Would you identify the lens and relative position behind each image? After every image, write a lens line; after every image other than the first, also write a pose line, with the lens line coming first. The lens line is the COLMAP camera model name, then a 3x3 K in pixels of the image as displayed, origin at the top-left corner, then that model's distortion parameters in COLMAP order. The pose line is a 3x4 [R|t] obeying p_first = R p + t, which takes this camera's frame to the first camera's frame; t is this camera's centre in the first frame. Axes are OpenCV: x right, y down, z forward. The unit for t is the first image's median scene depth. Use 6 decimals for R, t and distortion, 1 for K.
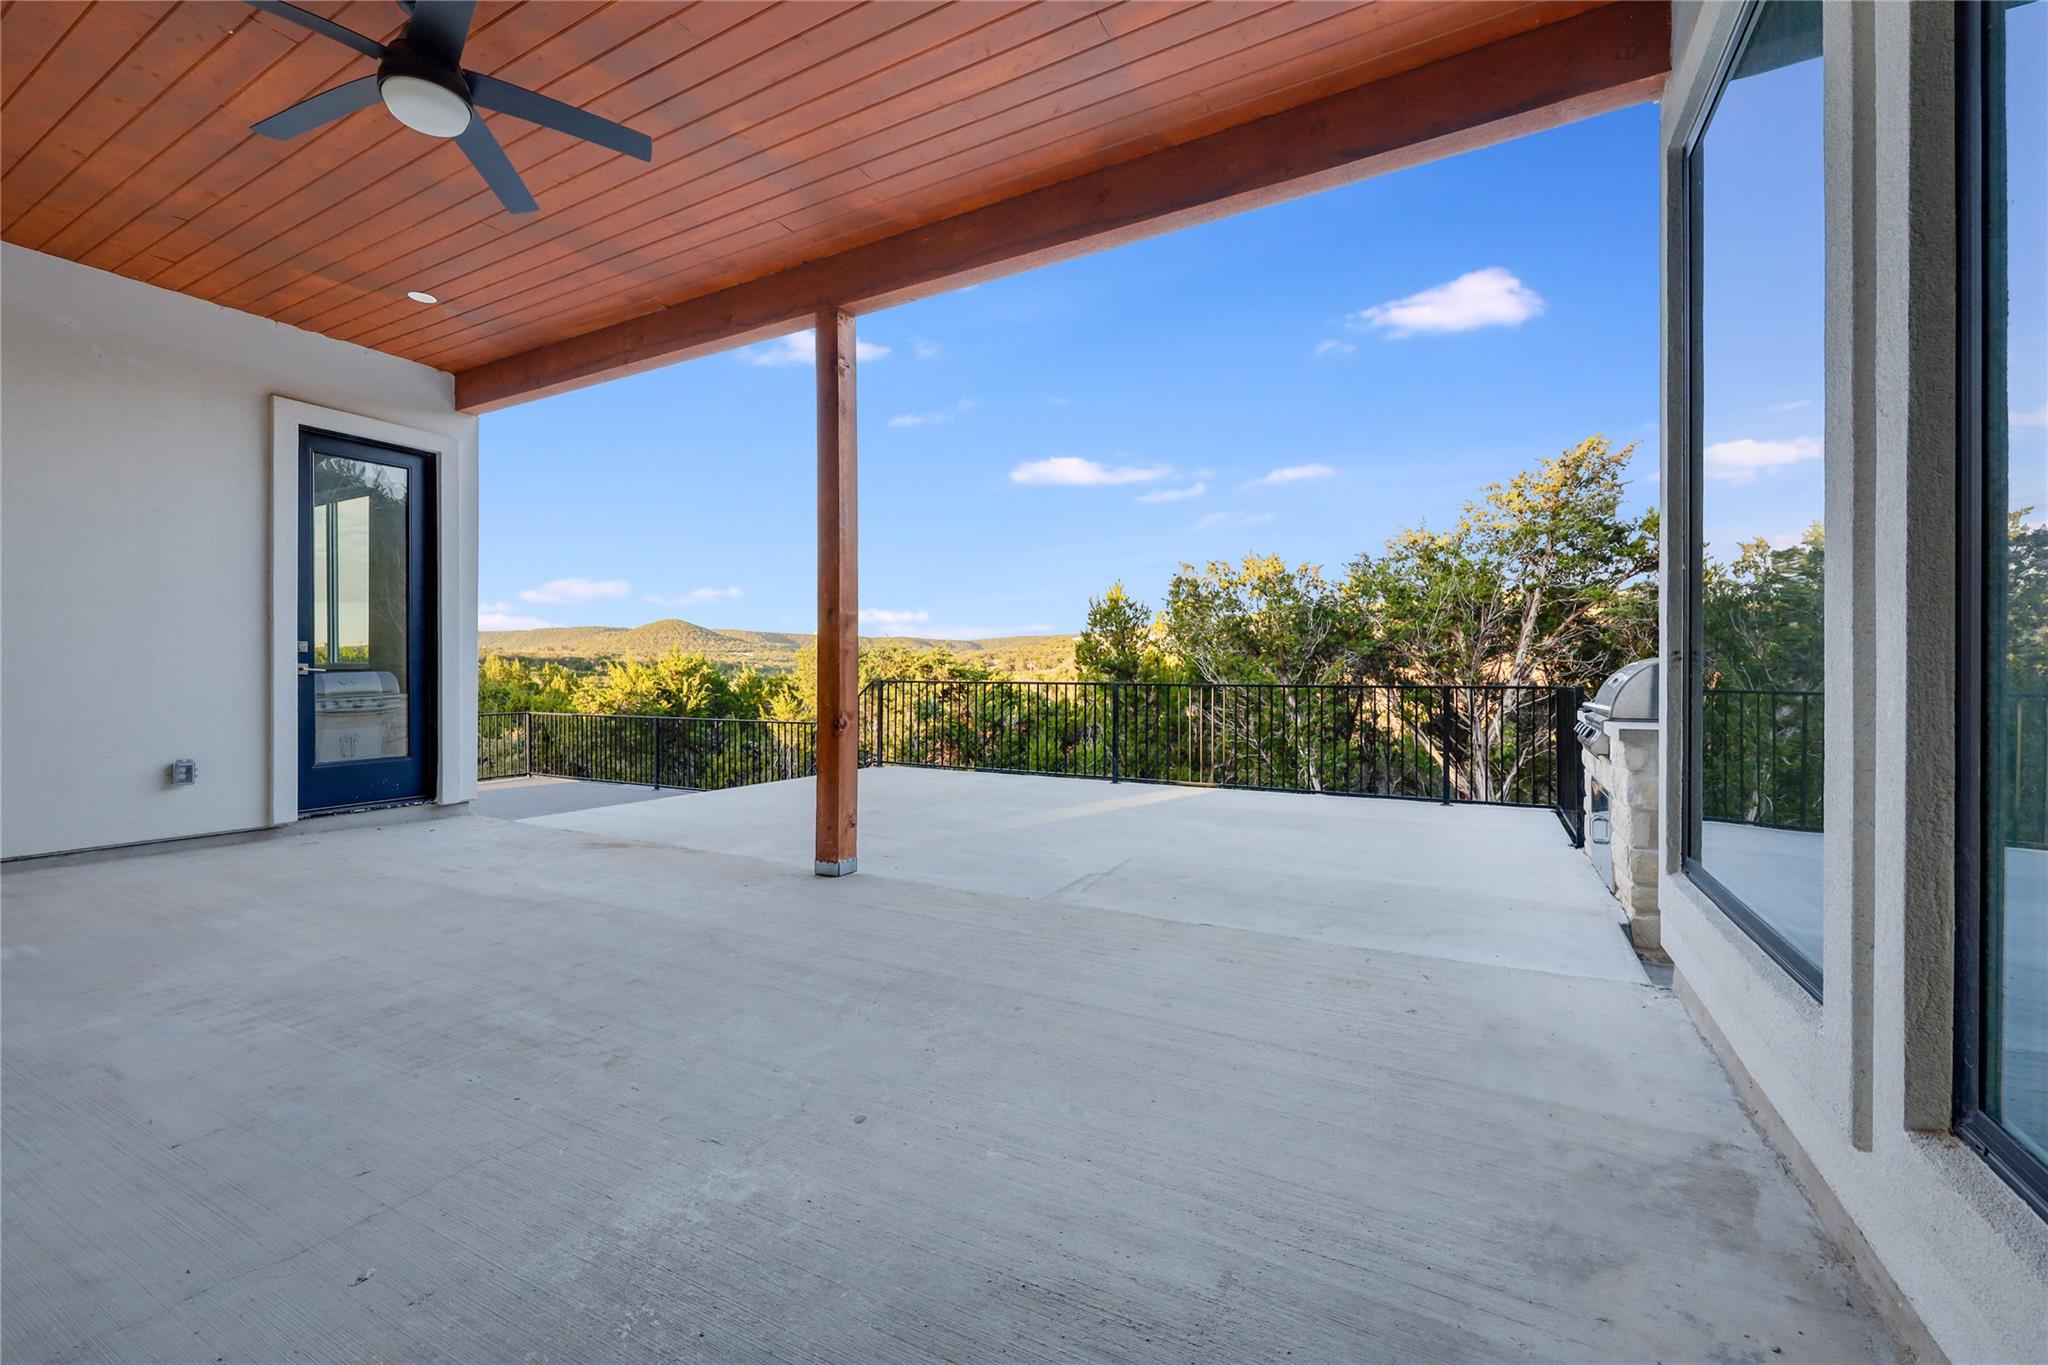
lens RADIAL K [[831.4, 0, 1016.5], [0, 831.4, 671.8], [0, 0, 1]] dist [0.001590, 0.000376]
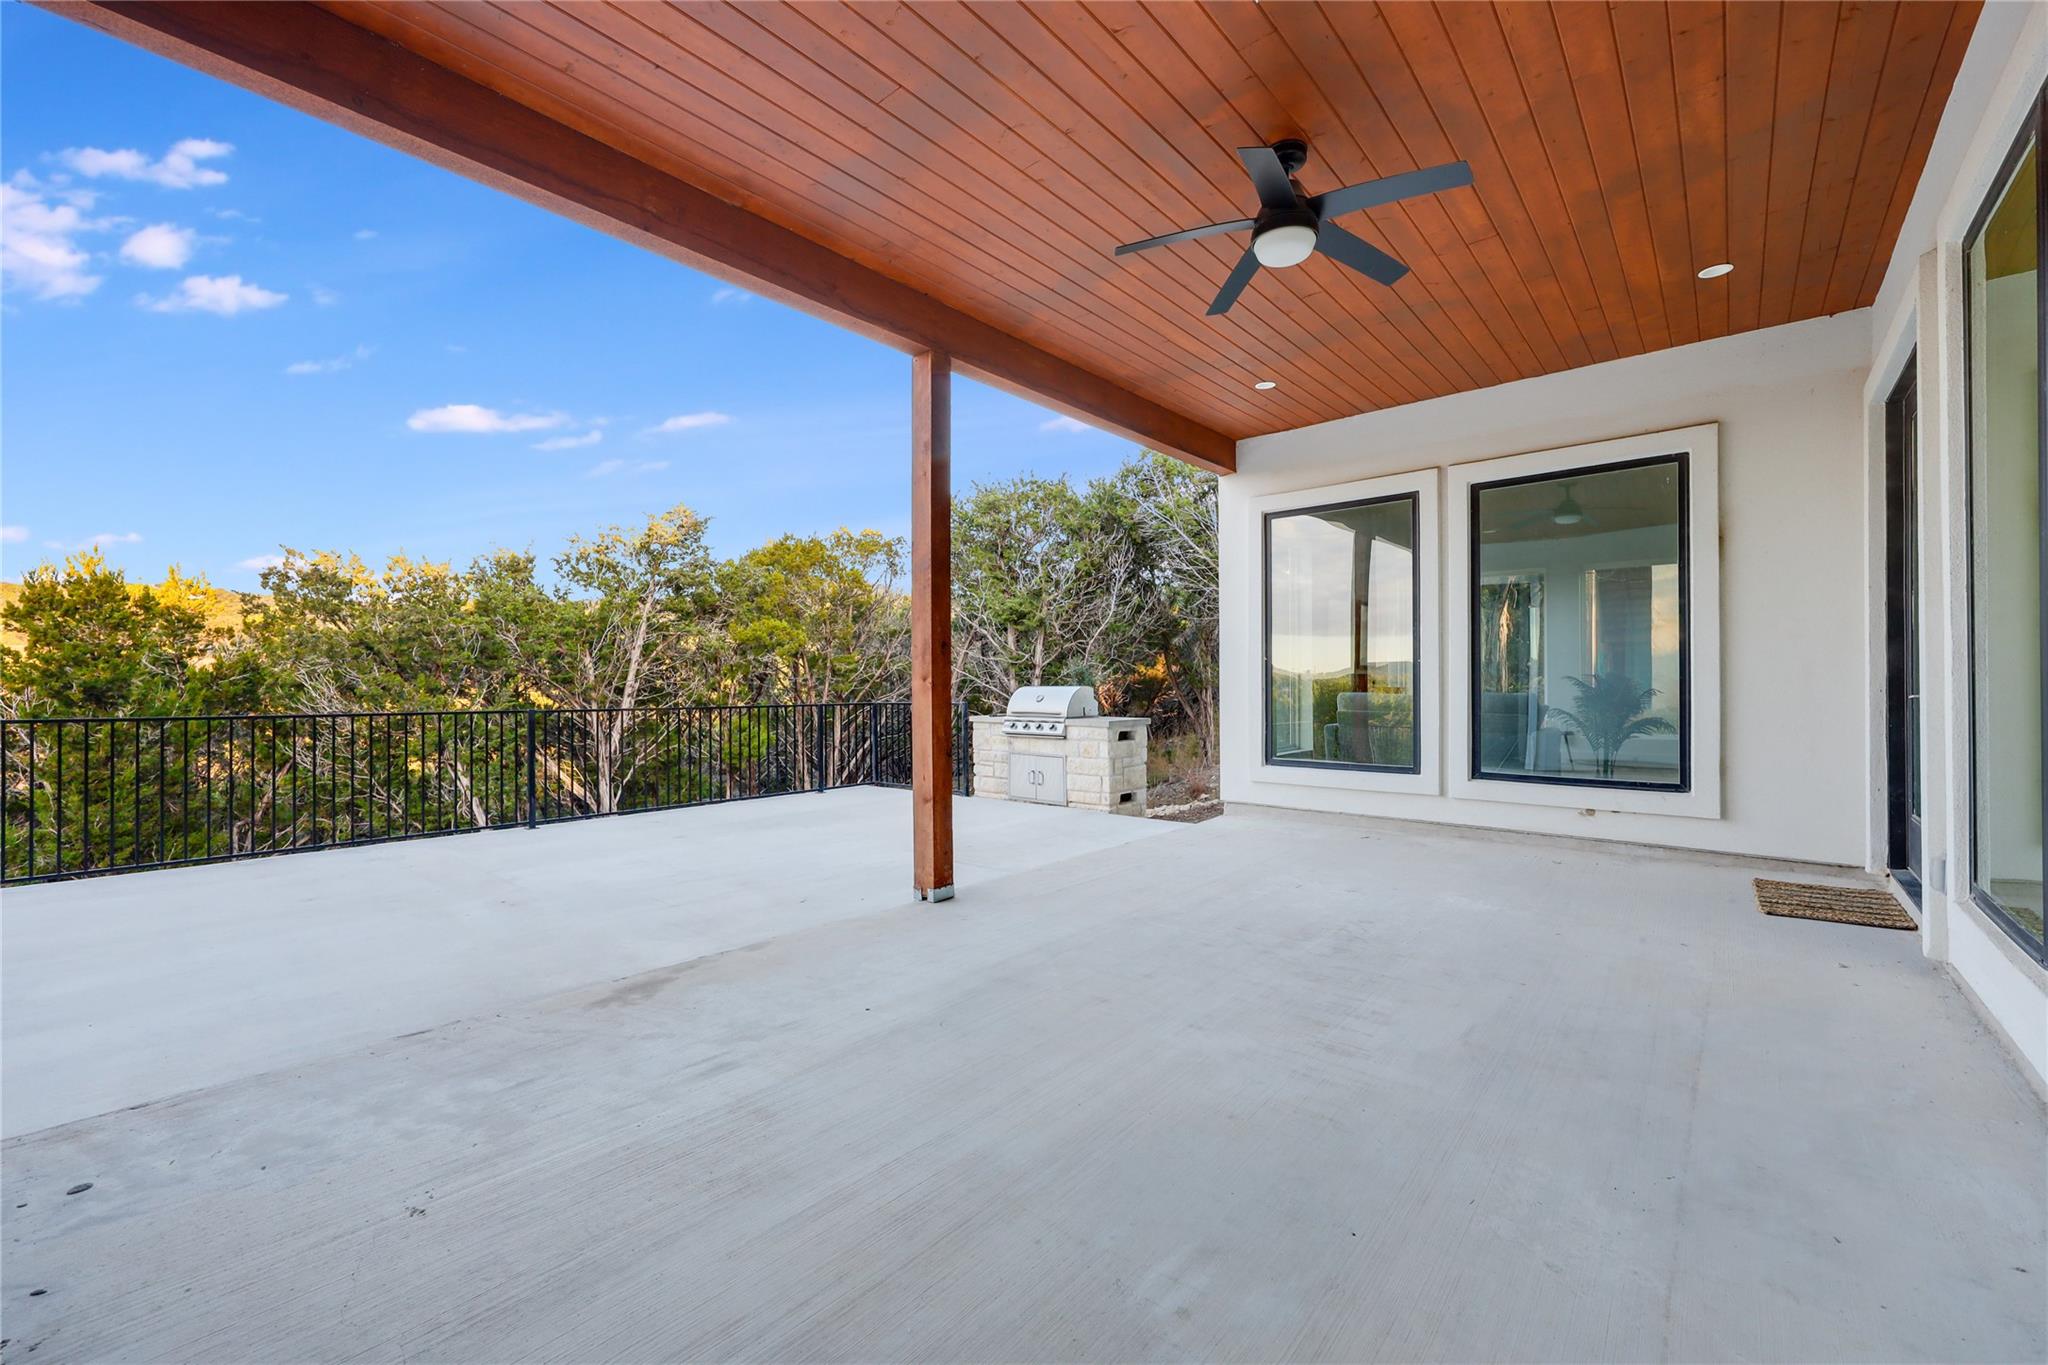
lens RADIAL K [[831.4, 0, 1016.5], [0, 831.4, 671.8], [0, 0, 1]] dist [0.001590, 0.000376]
pose [[0.204298, 0.014472, 0.978802, -0.882355], [0.006028, 0.999853, -0.016042, -0.014360], [-0.978890, 0.009177, 0.204180, 0.506918]]
